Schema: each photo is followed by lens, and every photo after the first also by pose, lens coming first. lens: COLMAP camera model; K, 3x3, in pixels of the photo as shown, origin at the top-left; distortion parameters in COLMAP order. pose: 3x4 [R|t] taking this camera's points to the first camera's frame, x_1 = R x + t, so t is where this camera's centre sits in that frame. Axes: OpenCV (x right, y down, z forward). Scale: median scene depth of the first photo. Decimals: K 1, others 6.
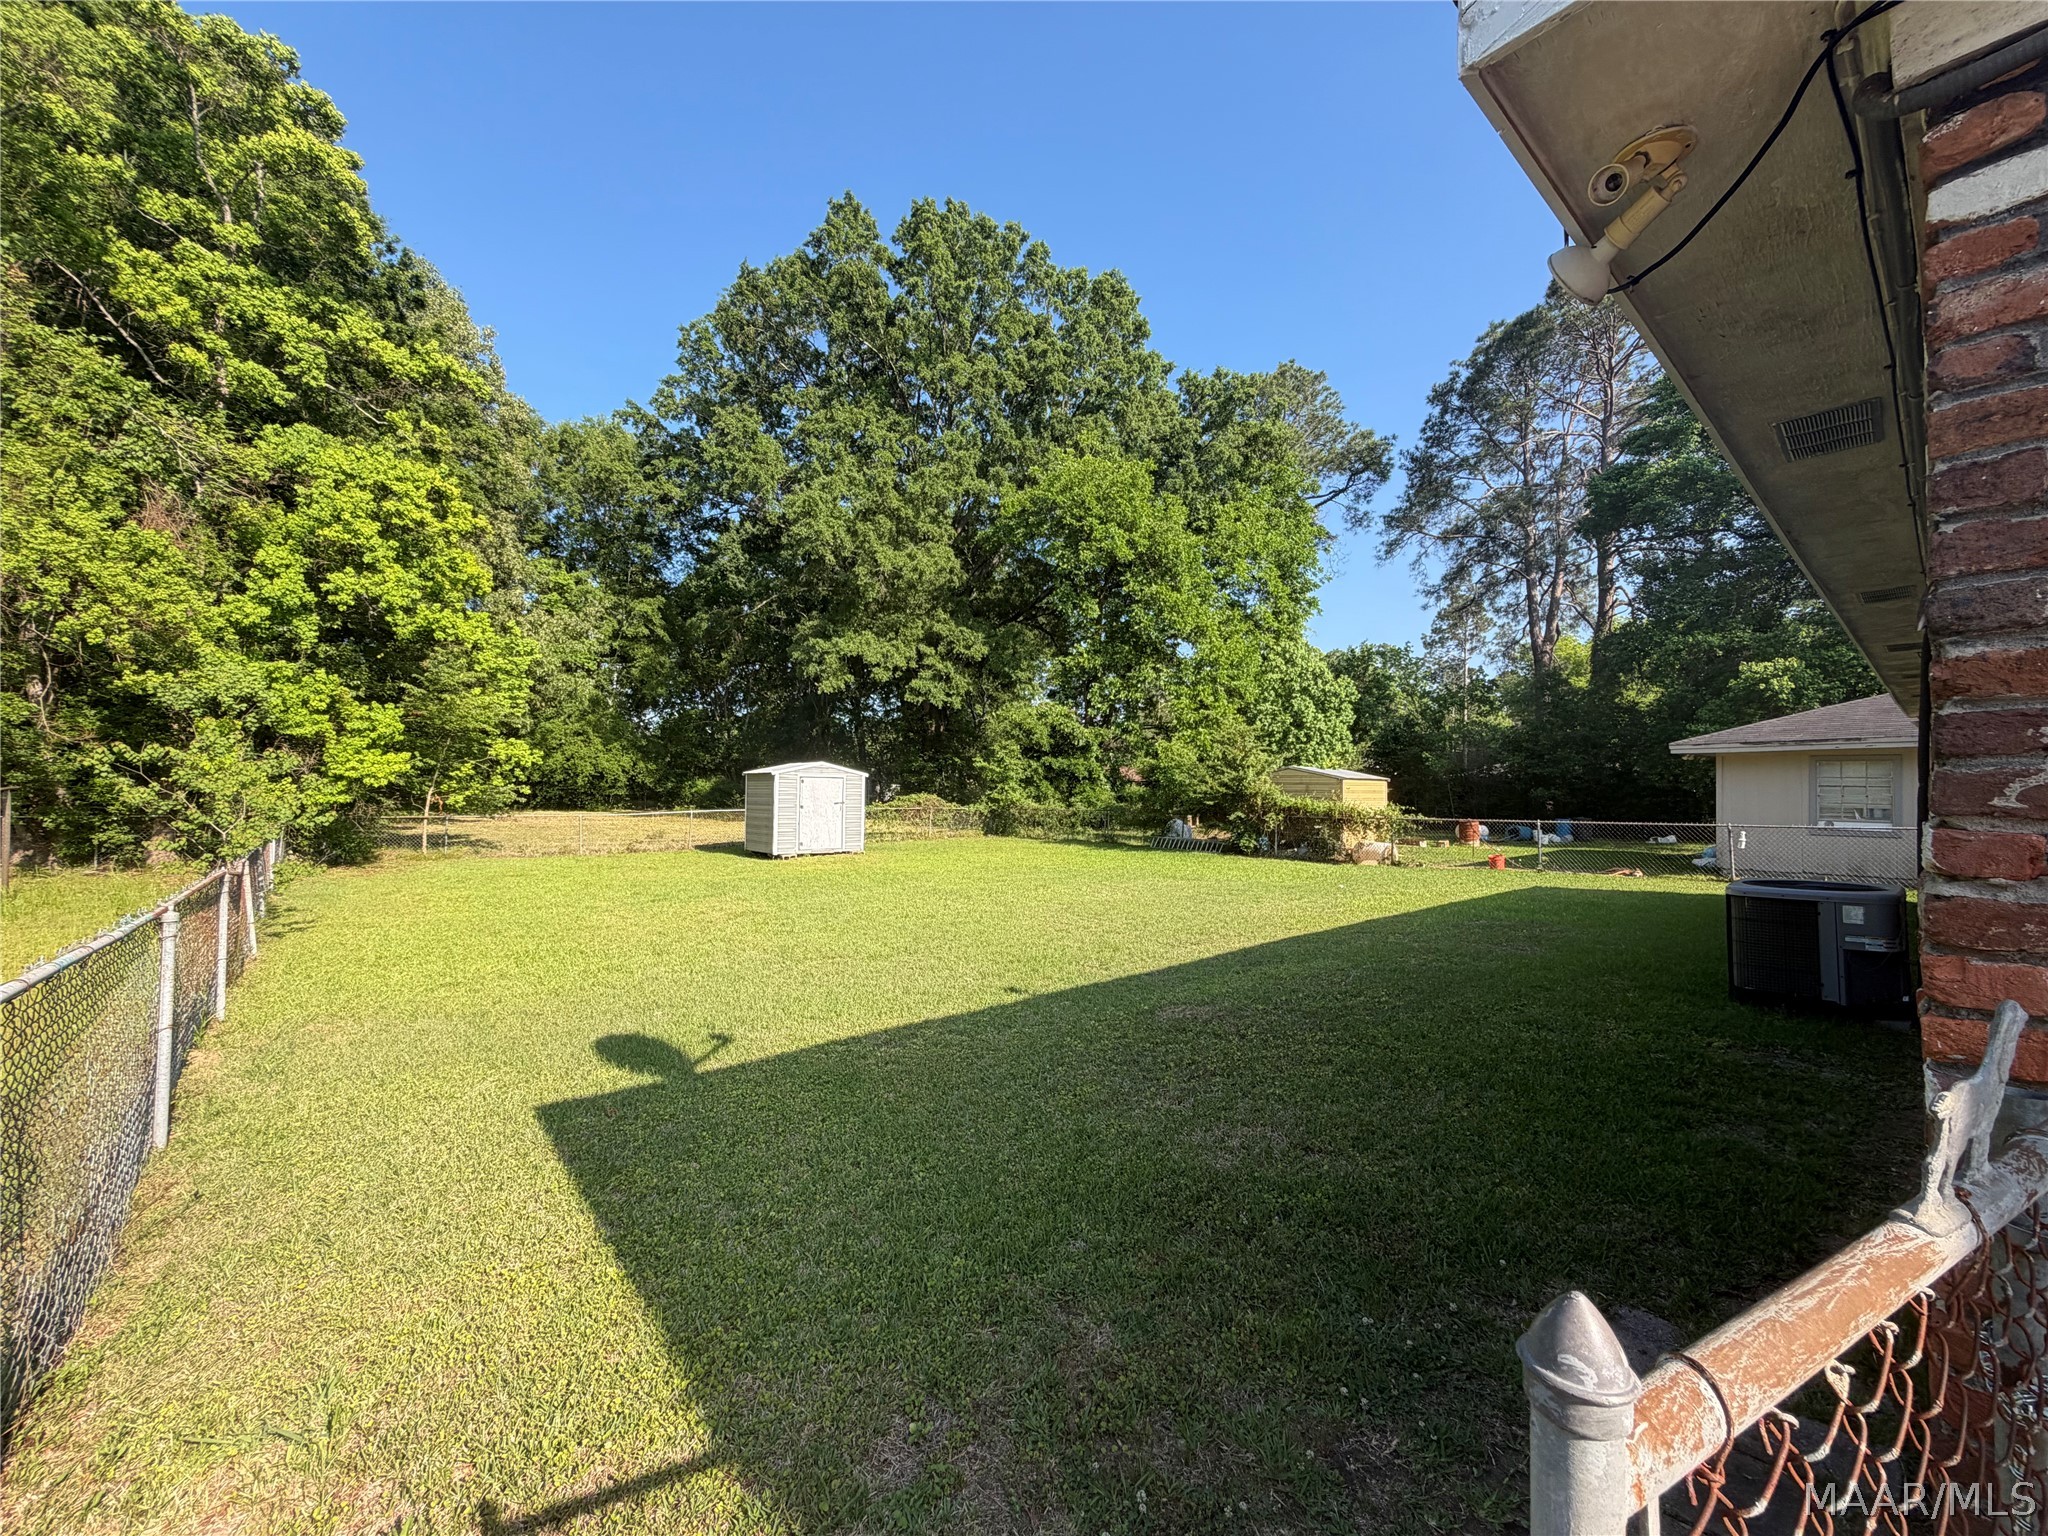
lens RADIAL K [[829.4, 0, 1013.9], [0, 829.4, 768.0], [0, 0, 1]] dist [0.011184, -0.000294]
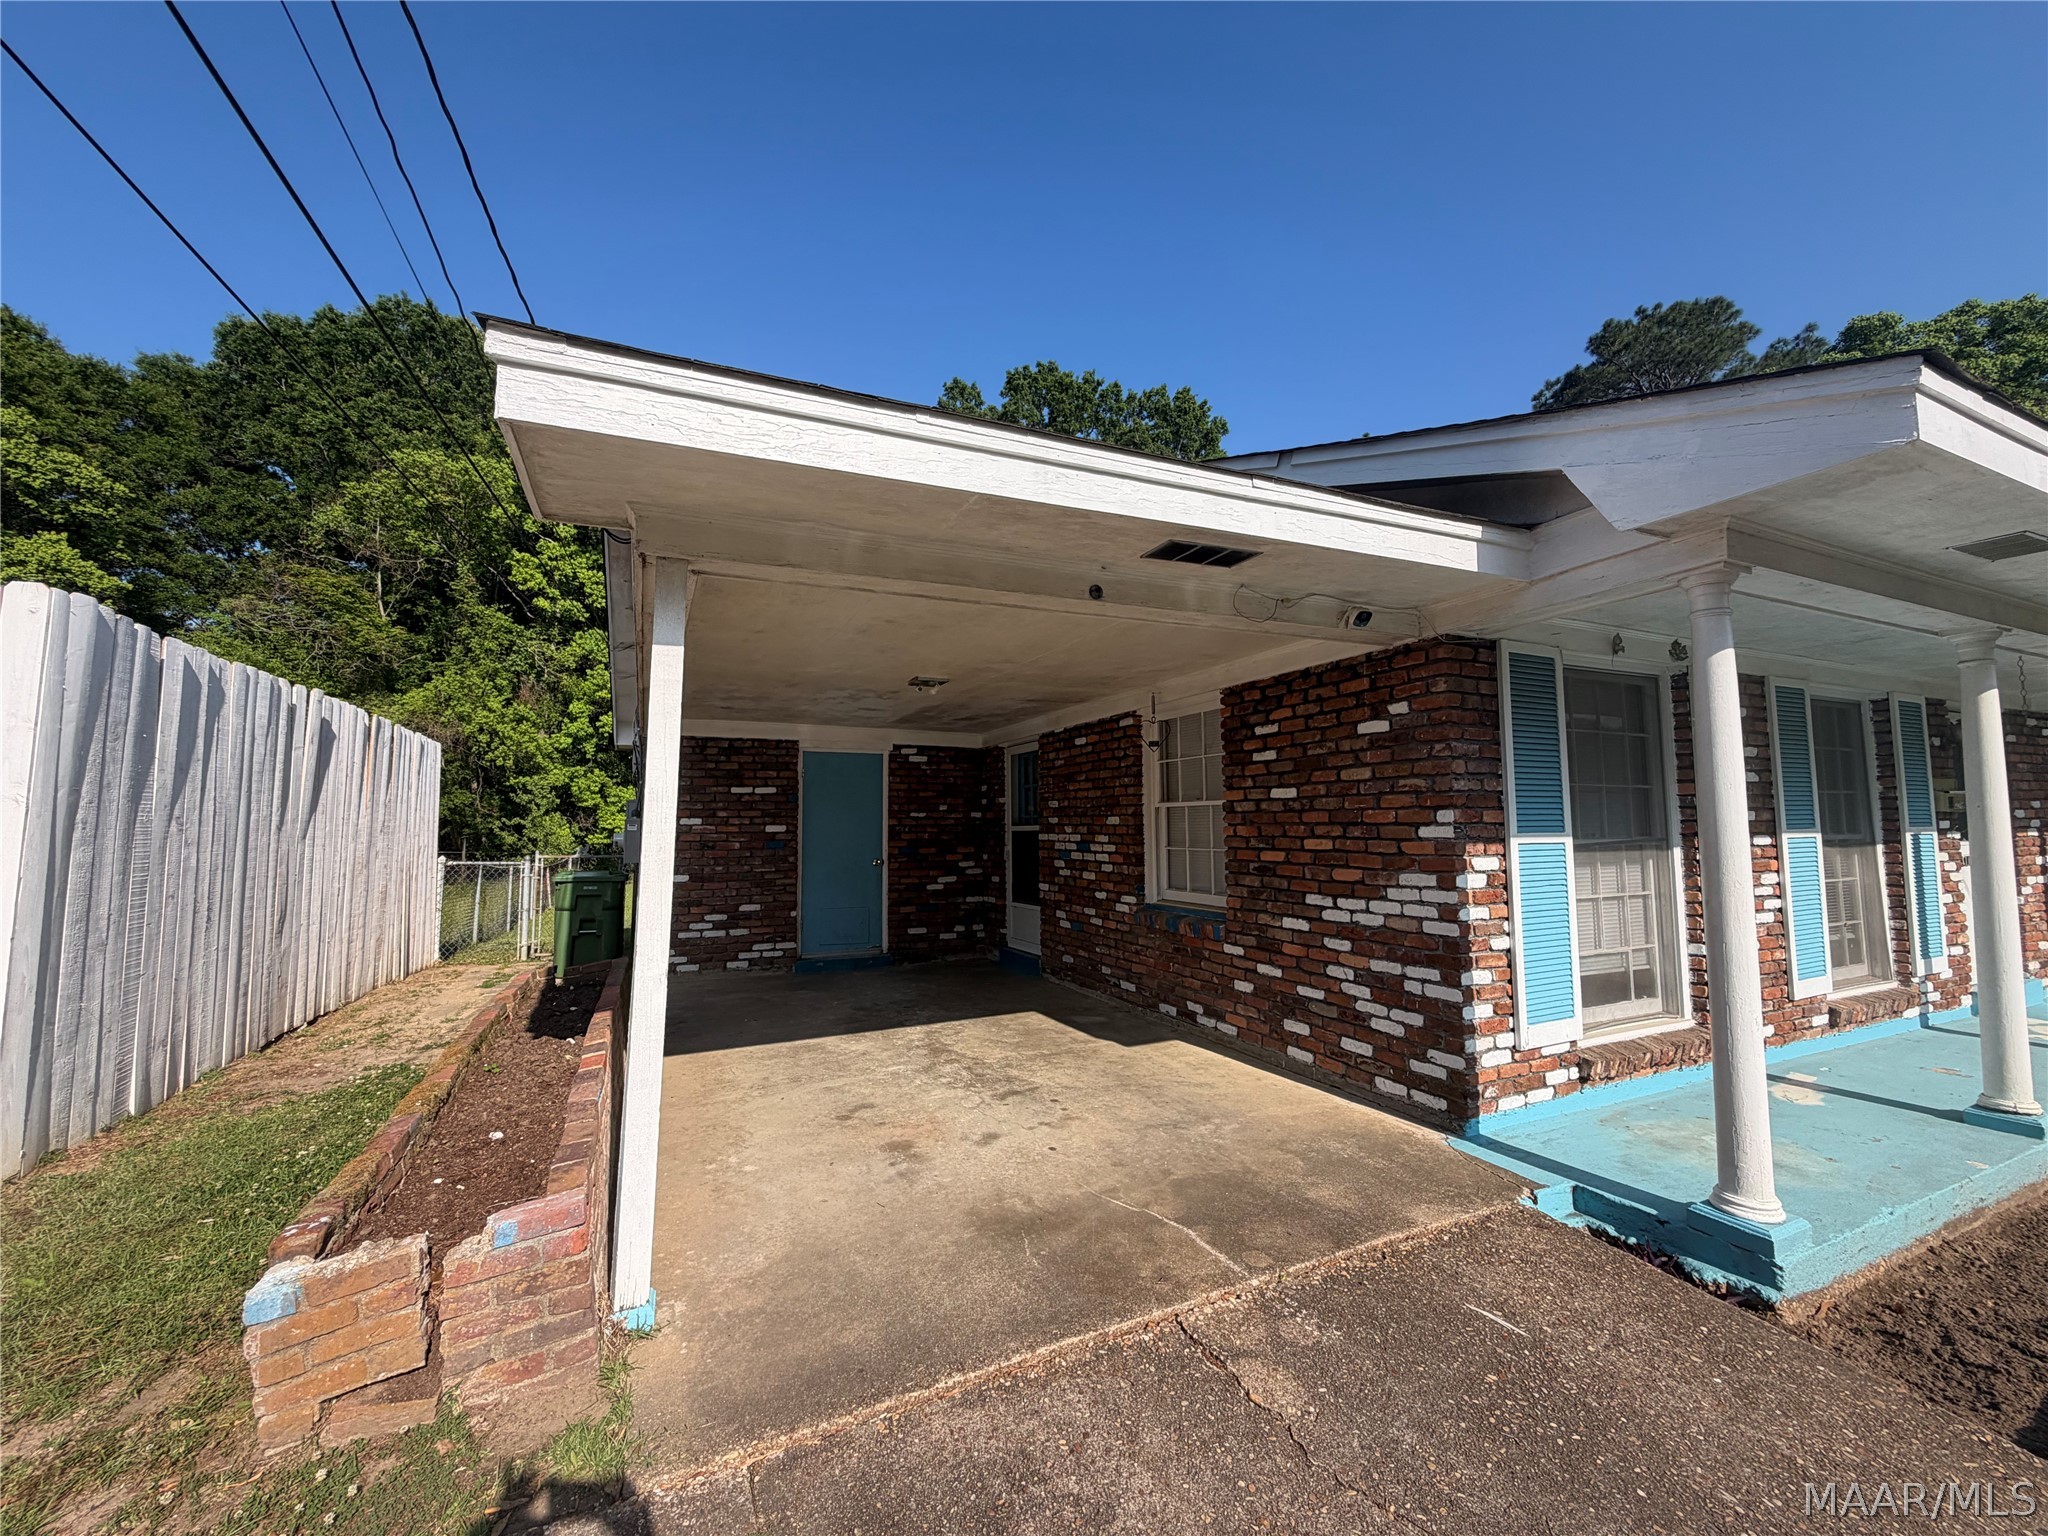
lens RADIAL K [[829.4, 0, 1022.4], [0, 829.4, 761.1], [0, 0, 1]] dist [0.011184, -0.000294]
pose [[0.963917, -0.036815, -0.263644, 0.541984], [0.022177, 0.998054, -0.058287, -0.009542], [0.265277, 0.050337, 0.962857, -0.498174]]
